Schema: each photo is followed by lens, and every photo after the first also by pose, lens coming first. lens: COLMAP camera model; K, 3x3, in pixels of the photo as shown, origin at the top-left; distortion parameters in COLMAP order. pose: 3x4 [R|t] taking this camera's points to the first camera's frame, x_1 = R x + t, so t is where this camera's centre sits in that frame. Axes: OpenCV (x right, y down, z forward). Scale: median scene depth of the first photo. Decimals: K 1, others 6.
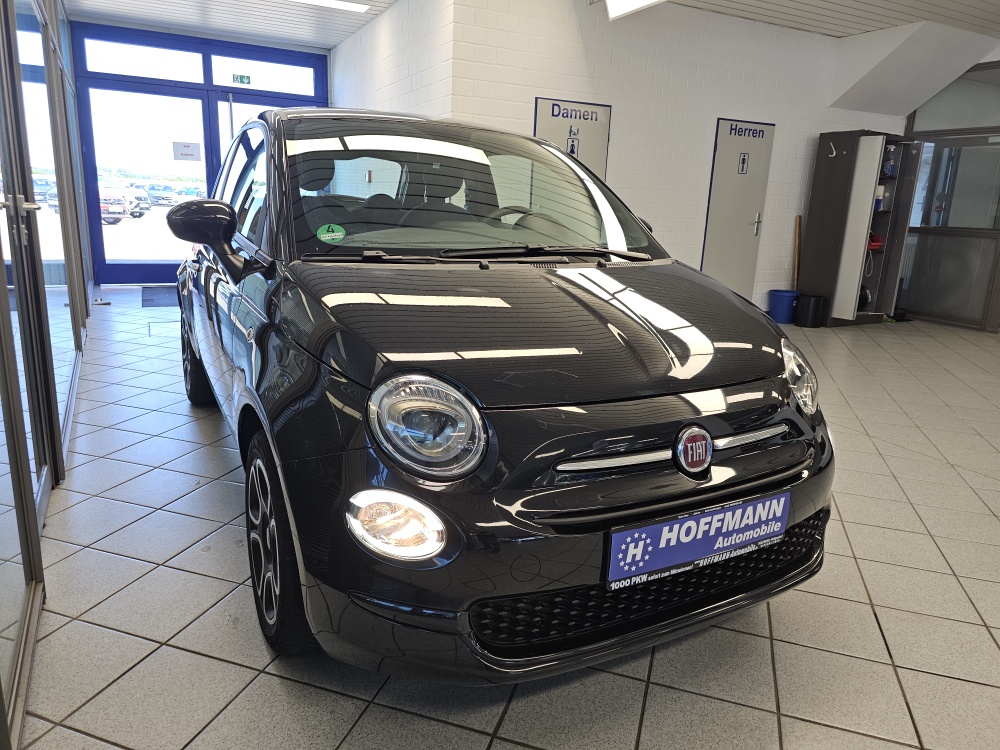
lens RADIAL K [[679.9, 0, 501.5], [0, 679.9, 368.5], [0, 0, 1]] dist [0.045629, -0.043324]
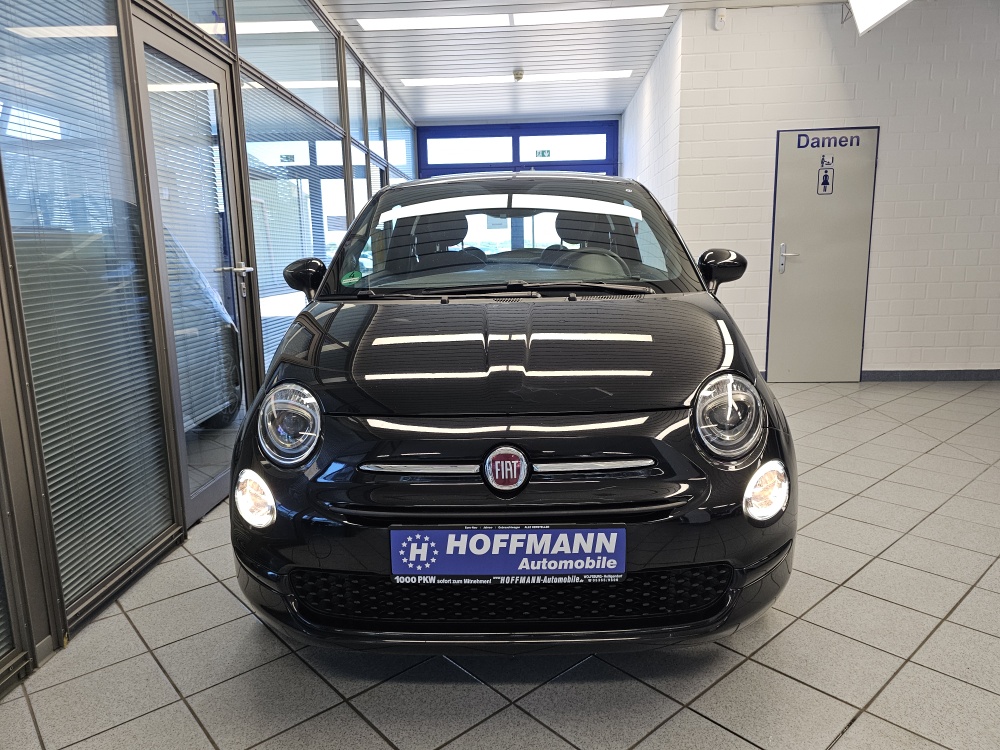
lens RADIAL K [[679.9, 0, 501.8], [0, 679.9, 375.5], [0, 0, 1]] dist [0.045629, -0.043324]
pose [[0.861509, 0.031275, -0.506778, 0.777257], [-0.064900, 0.996697, -0.048820, 0.028416], [0.503578, 0.074948, 0.860693, 0.095524]]
